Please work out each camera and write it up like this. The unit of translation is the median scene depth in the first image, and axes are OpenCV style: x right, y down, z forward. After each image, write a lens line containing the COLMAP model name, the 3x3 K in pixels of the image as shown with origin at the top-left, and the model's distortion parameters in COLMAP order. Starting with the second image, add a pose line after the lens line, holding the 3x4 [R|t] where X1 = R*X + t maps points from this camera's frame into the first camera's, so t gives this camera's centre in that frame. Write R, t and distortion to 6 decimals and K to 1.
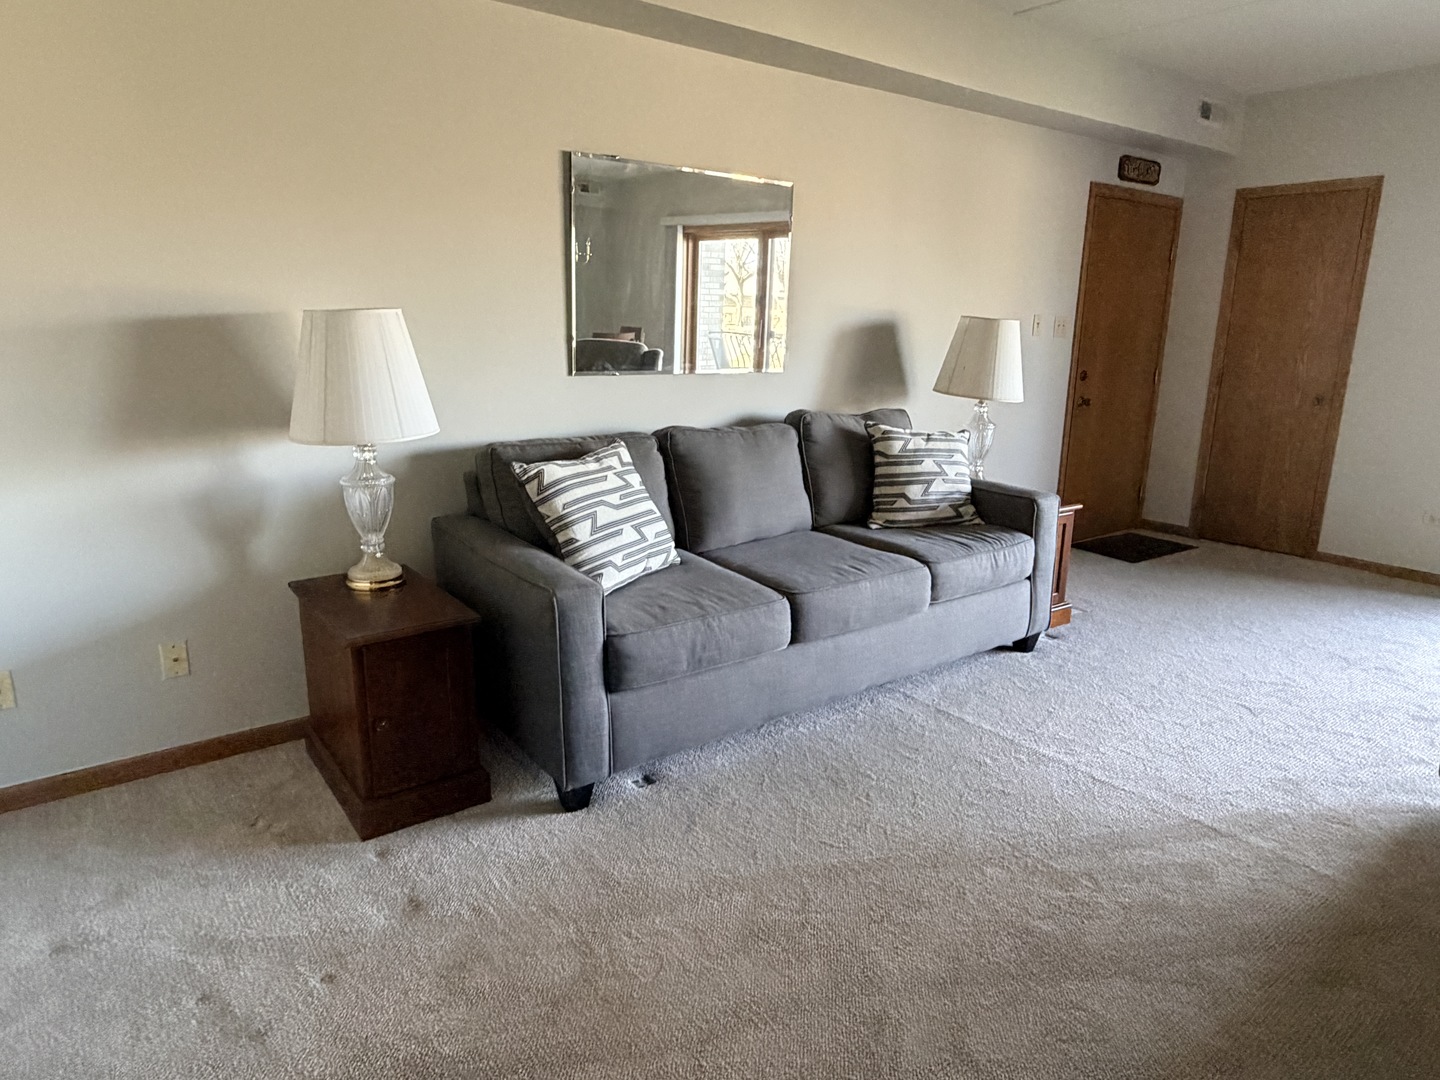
lens RADIAL K [[901.7, 0, 722.3], [0, 901.7, 526.7], [0, 0, 1]] dist [-0.003106, 0.003885]
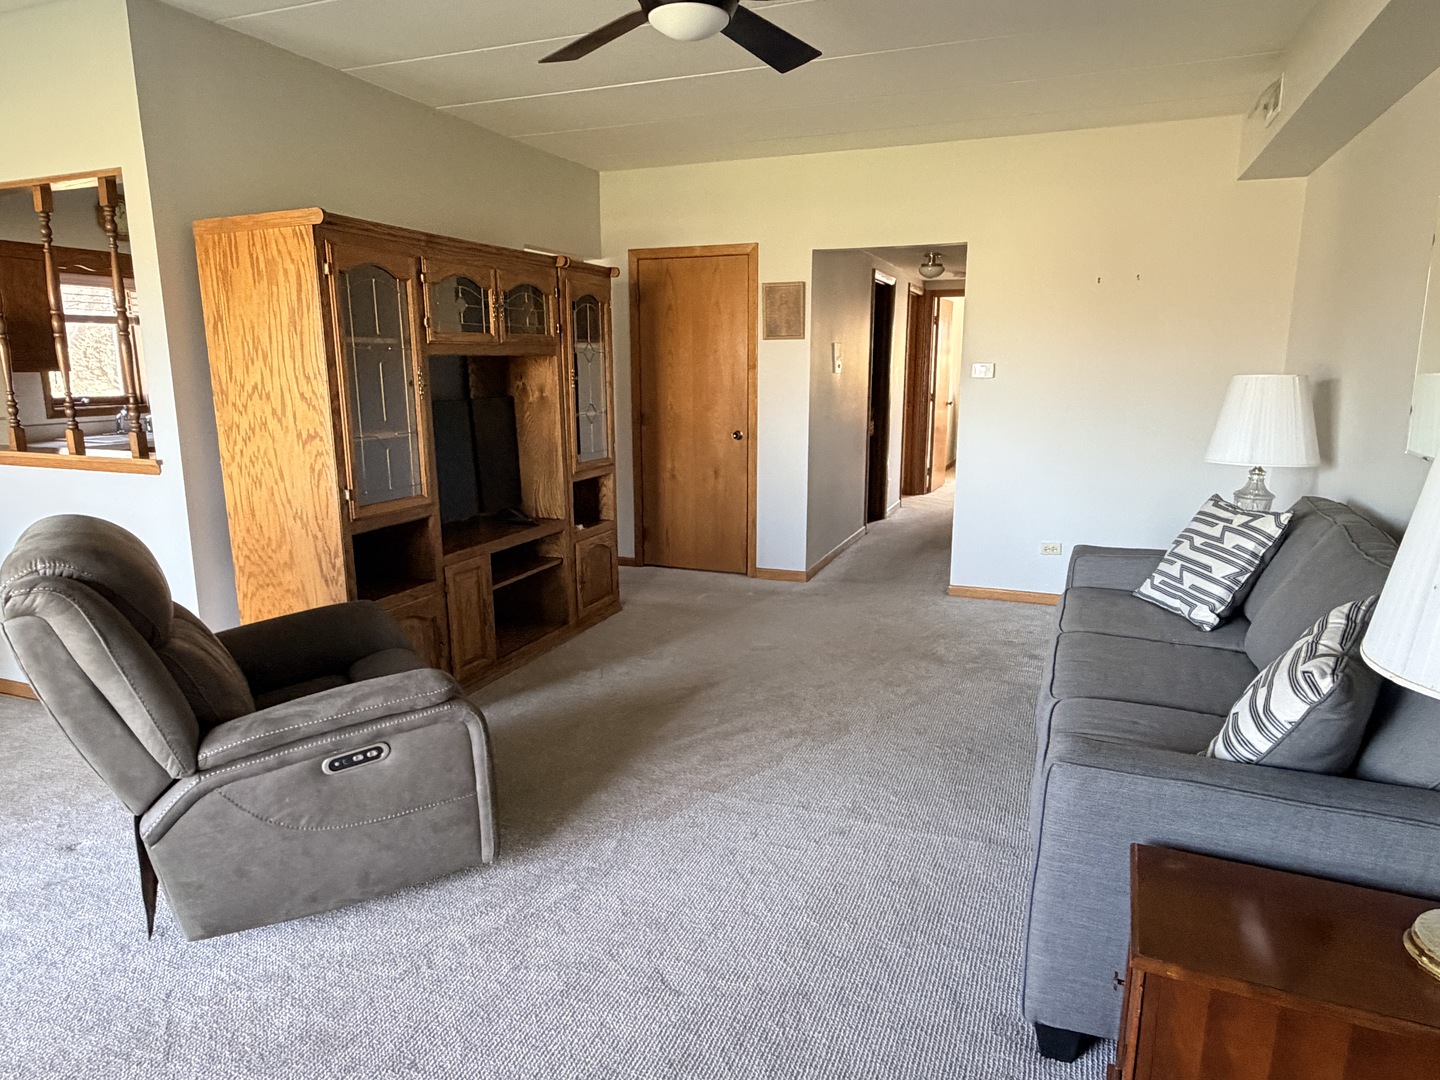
lens RADIAL K [[901.7, 0, 717.3], [0, 901.7, 540.0], [0, 0, 1]] dist [-0.003106, 0.003885]
pose [[-0.859537, 0.086474, -0.503704, 0.913470], [-0.130026, 0.916149, 0.379162, -0.361299], [0.494256, 0.391399, -0.776220, 1.493914]]
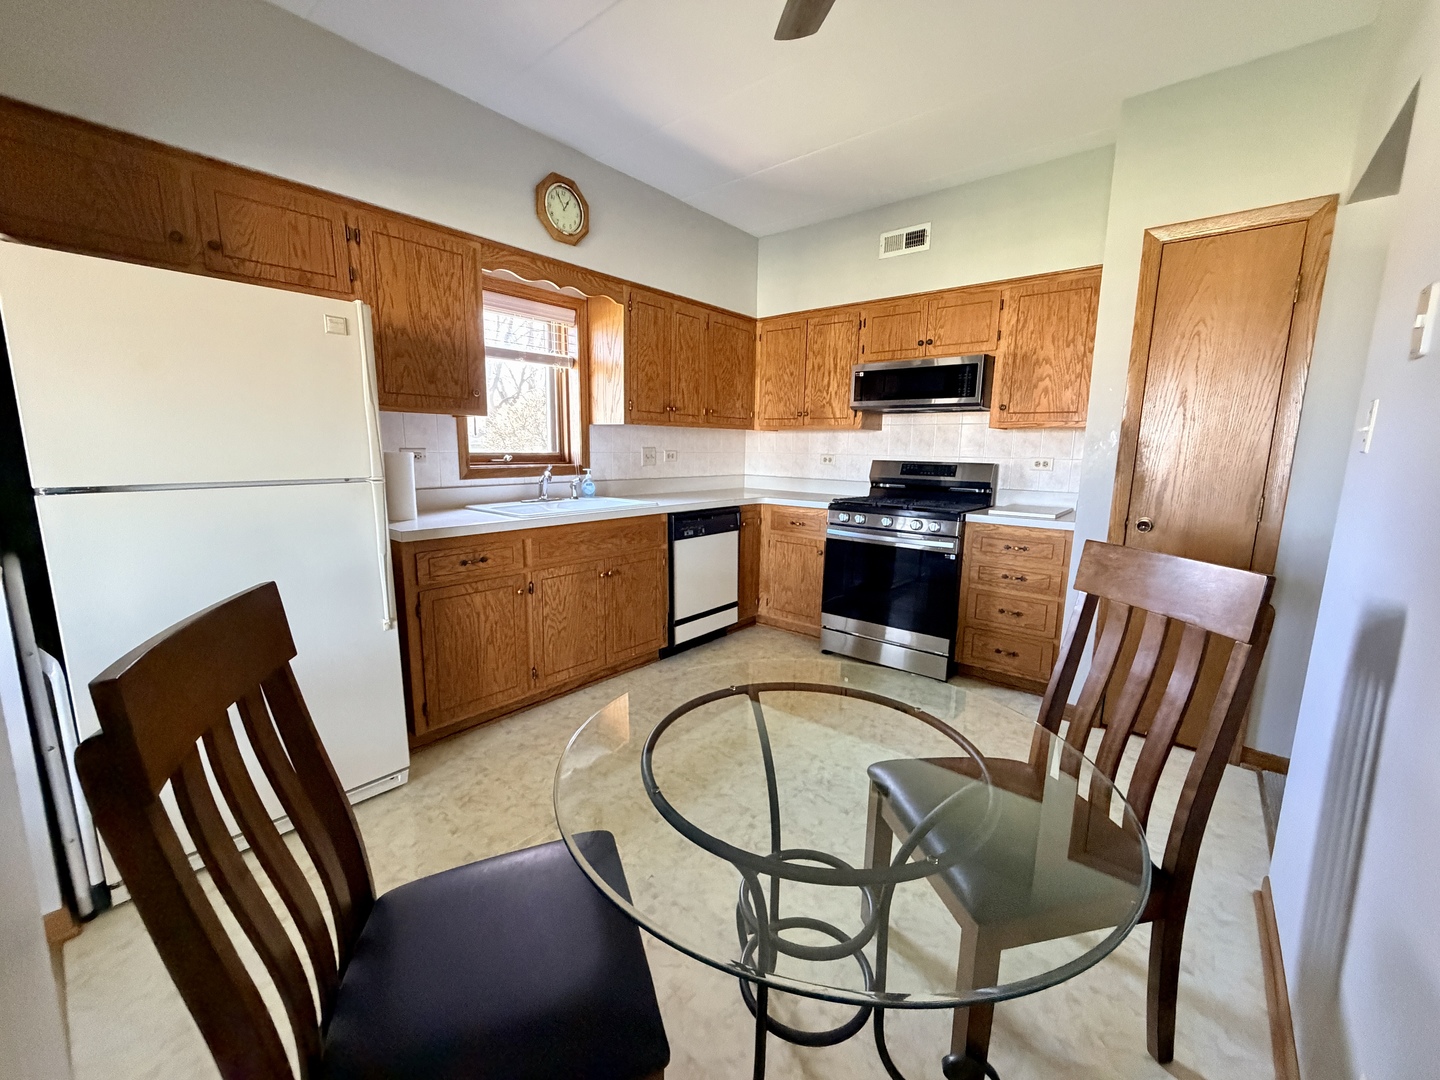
lens RADIAL K [[574.1, 0, 720.9], [0, 574.1, 542.8], [0, 0, 1]] dist [-0.000755, -0.000613]
pose [[-0.974337, 0.011616, -0.224795, 0.947252], [-0.077579, 0.920150, 0.383804, 0.021721], [0.211303, 0.391394, -0.895635, 0.154758]]
